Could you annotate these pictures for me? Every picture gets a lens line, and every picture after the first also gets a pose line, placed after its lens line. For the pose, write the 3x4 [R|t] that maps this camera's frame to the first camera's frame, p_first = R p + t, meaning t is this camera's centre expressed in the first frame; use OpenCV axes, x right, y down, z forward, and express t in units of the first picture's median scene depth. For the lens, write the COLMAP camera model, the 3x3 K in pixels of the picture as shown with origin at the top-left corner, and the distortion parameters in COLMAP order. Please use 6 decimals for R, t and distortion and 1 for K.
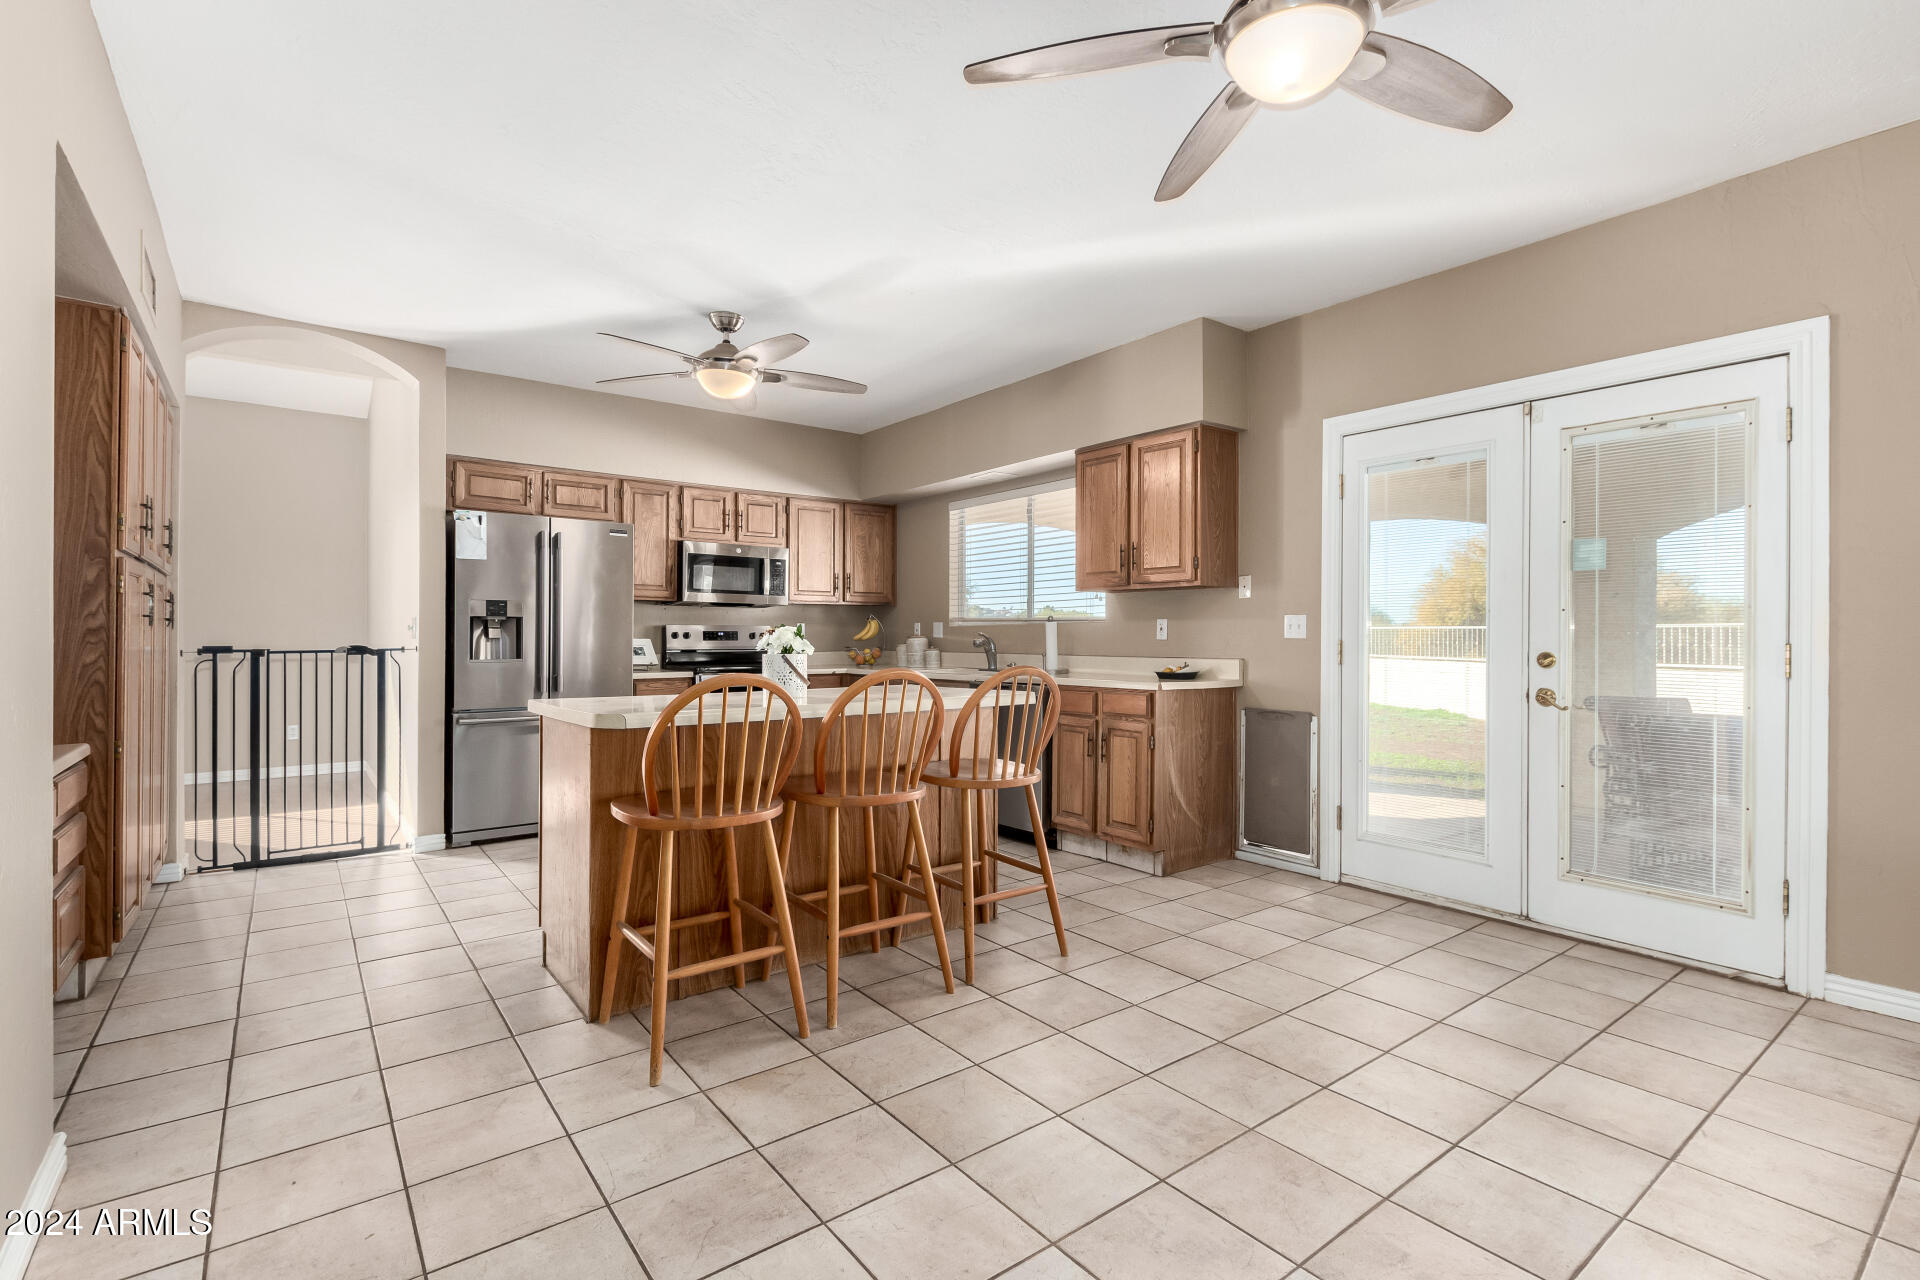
lens RADIAL K [[890.4, 0, 965.3], [0, 890.4, 633.8], [0, 0, 1]] dist [0.009490, -0.004056]
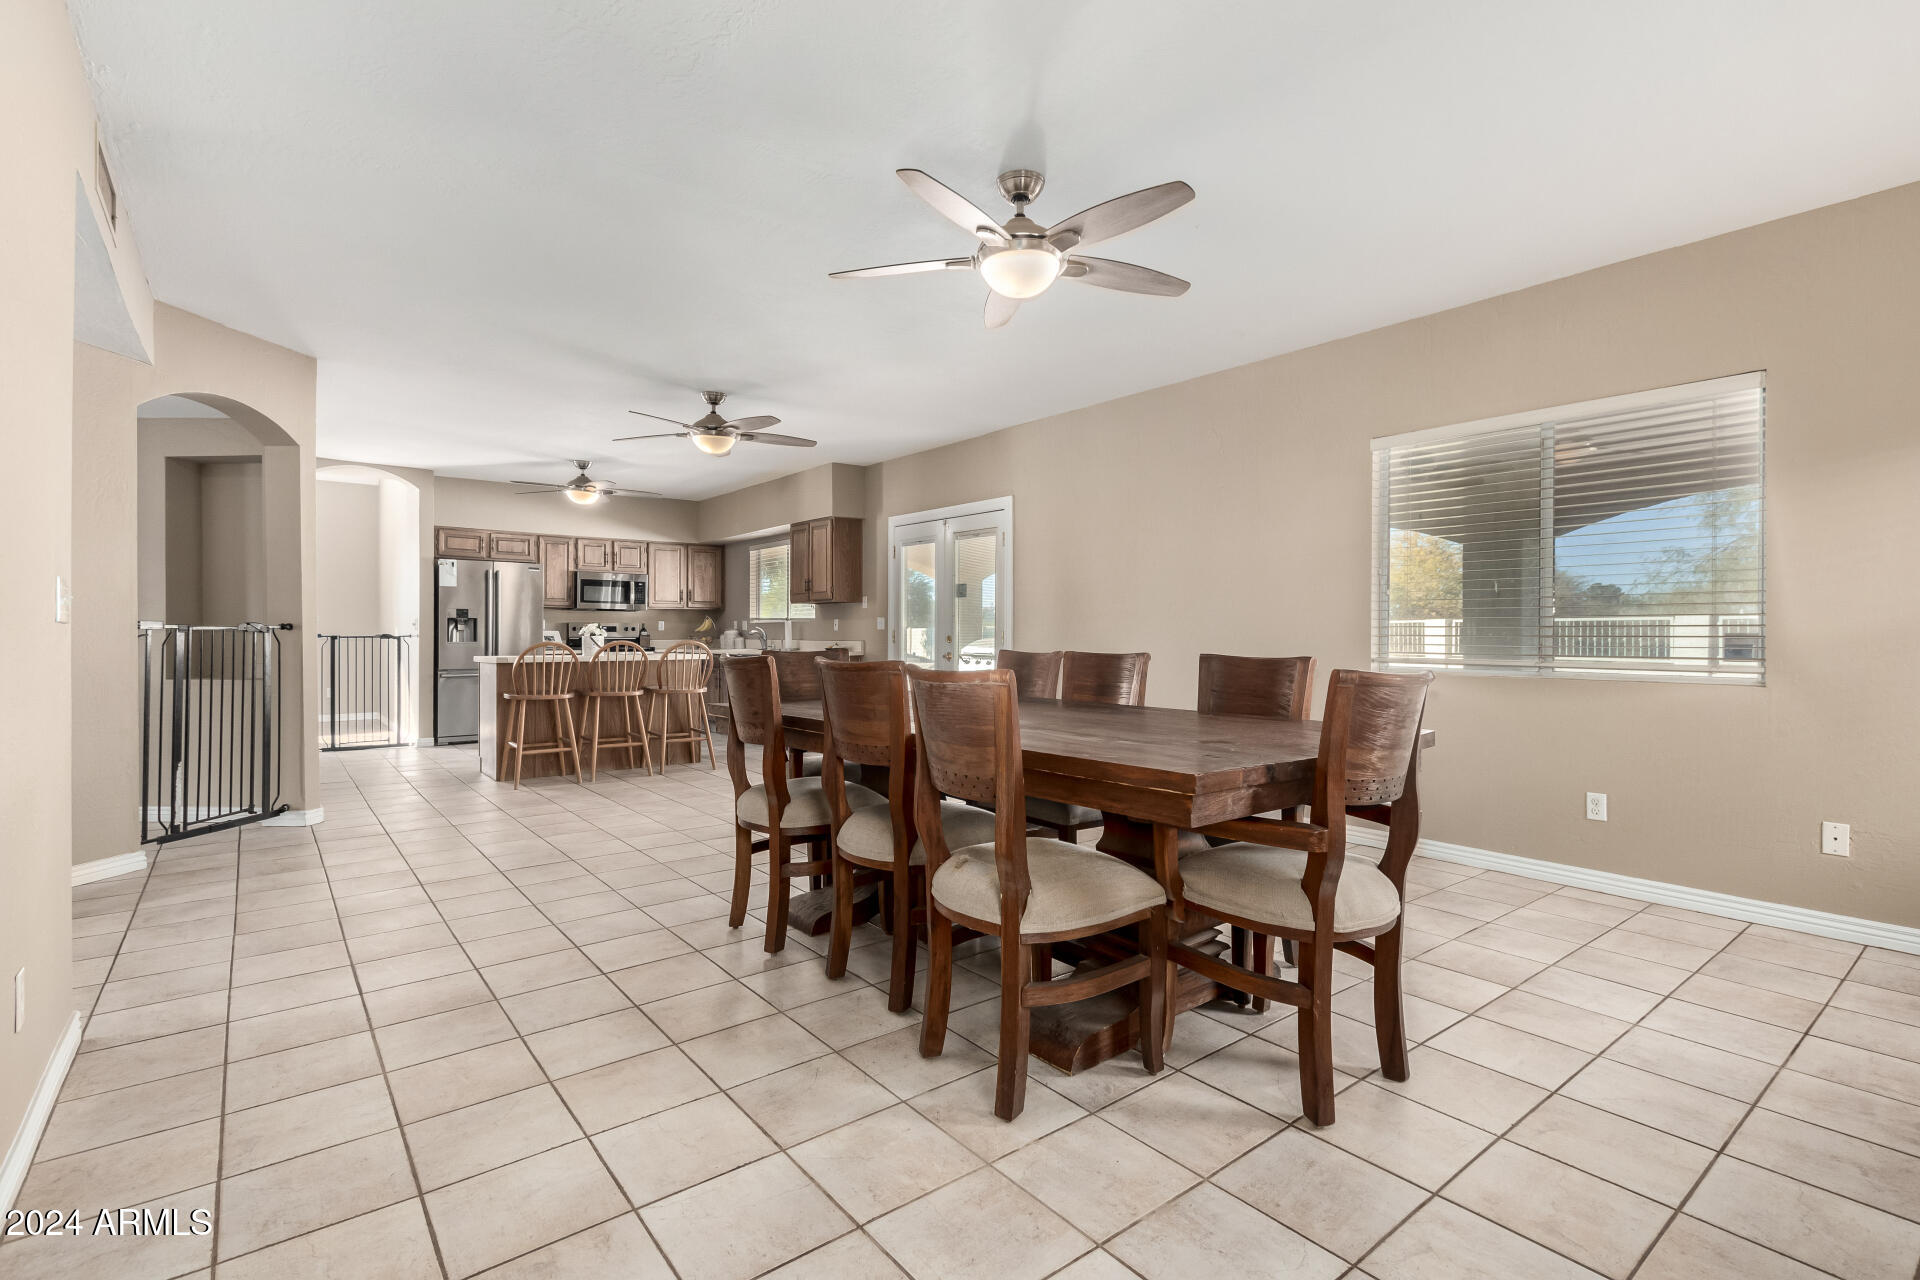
lens RADIAL K [[890.4, 0, 970.0], [0, 890.4, 636.8], [0, 0, 1]] dist [0.009490, -0.004056]
pose [[0.999801, -0.001635, 0.019878, 0.461842], [0.001500, 0.999976, 0.006798, 0.007987], [-0.019888, -0.006767, 0.999779, -0.819841]]
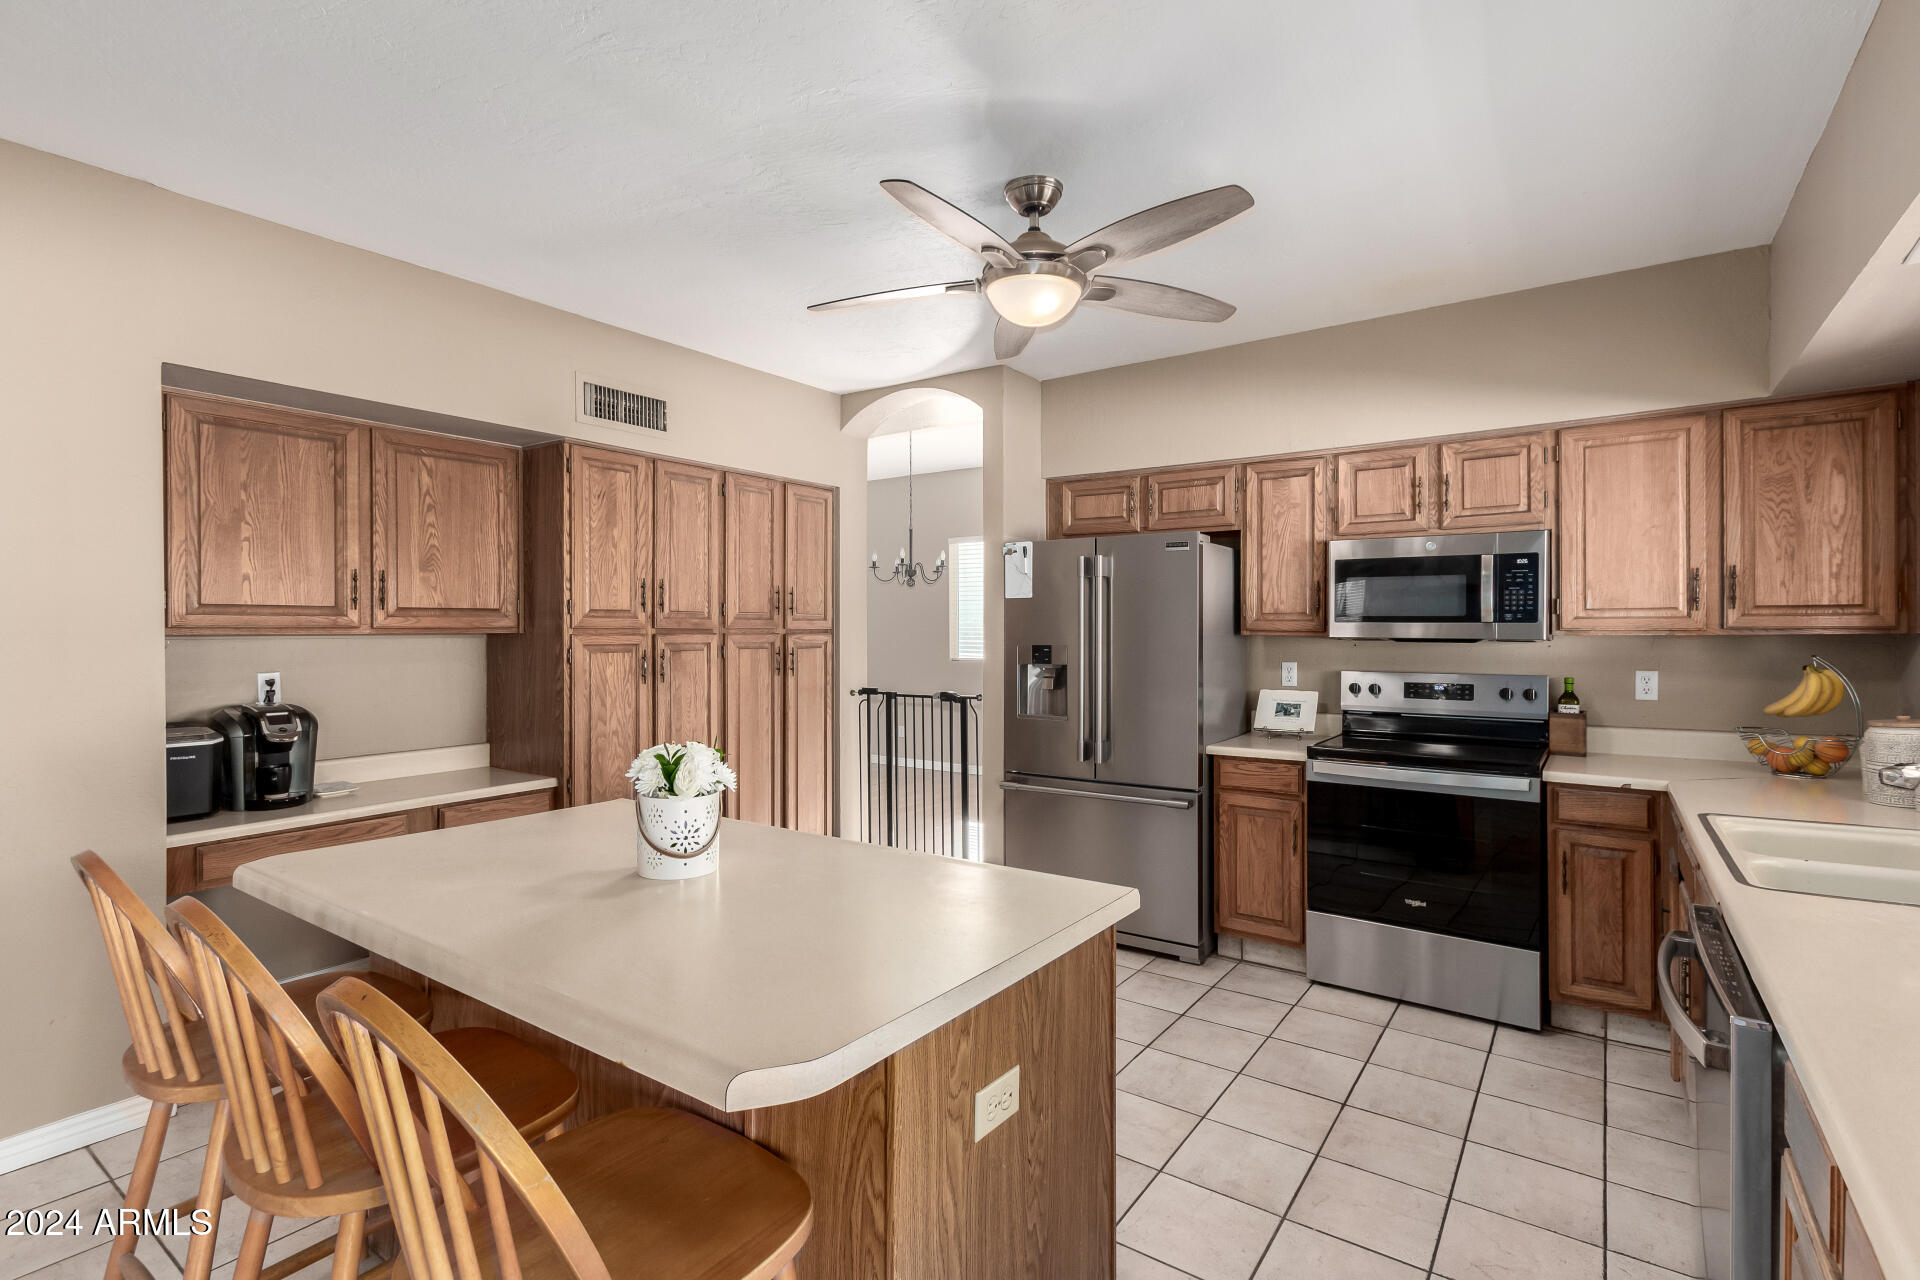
lens RADIAL K [[890.4, 0, 959.3], [0, 890.4, 635.3], [0, 0, 1]] dist [0.009490, -0.004056]
pose [[0.292622, 0.002293, -0.956226, 0.257144], [0.006068, 0.999973, 0.004255, -0.050985], [0.956209, -0.007048, 0.292600, 0.682592]]
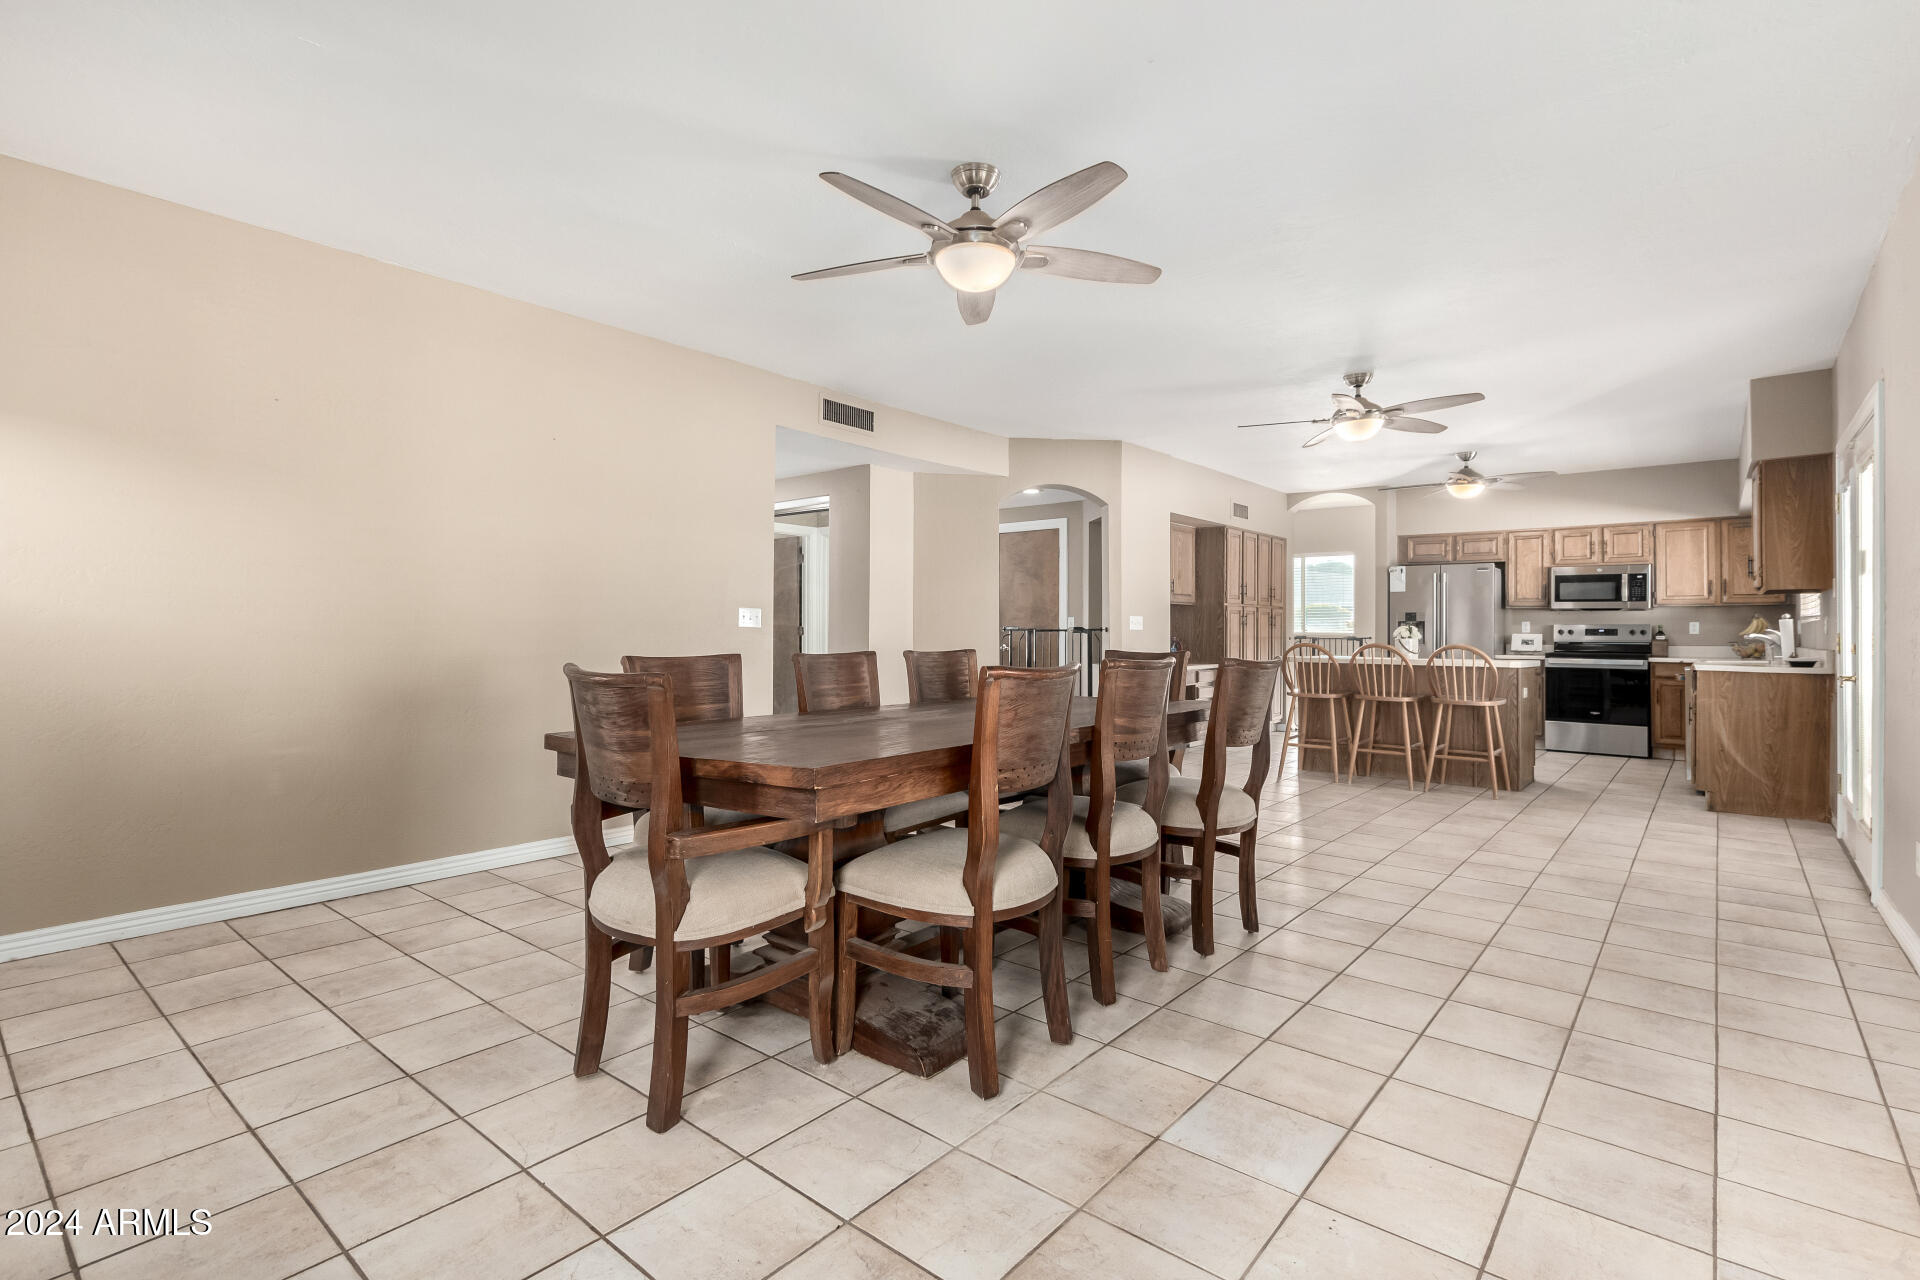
lens RADIAL K [[890.4, 0, 958.9], [0, 890.4, 622.8], [0, 0, 1]] dist [0.009490, -0.004056]
pose [[0.212849, -0.011221, -0.977021, 1.112803], [-0.001828, 0.999928, -0.011882, 0.007936], [0.977083, 0.004315, 0.212813, -0.330313]]
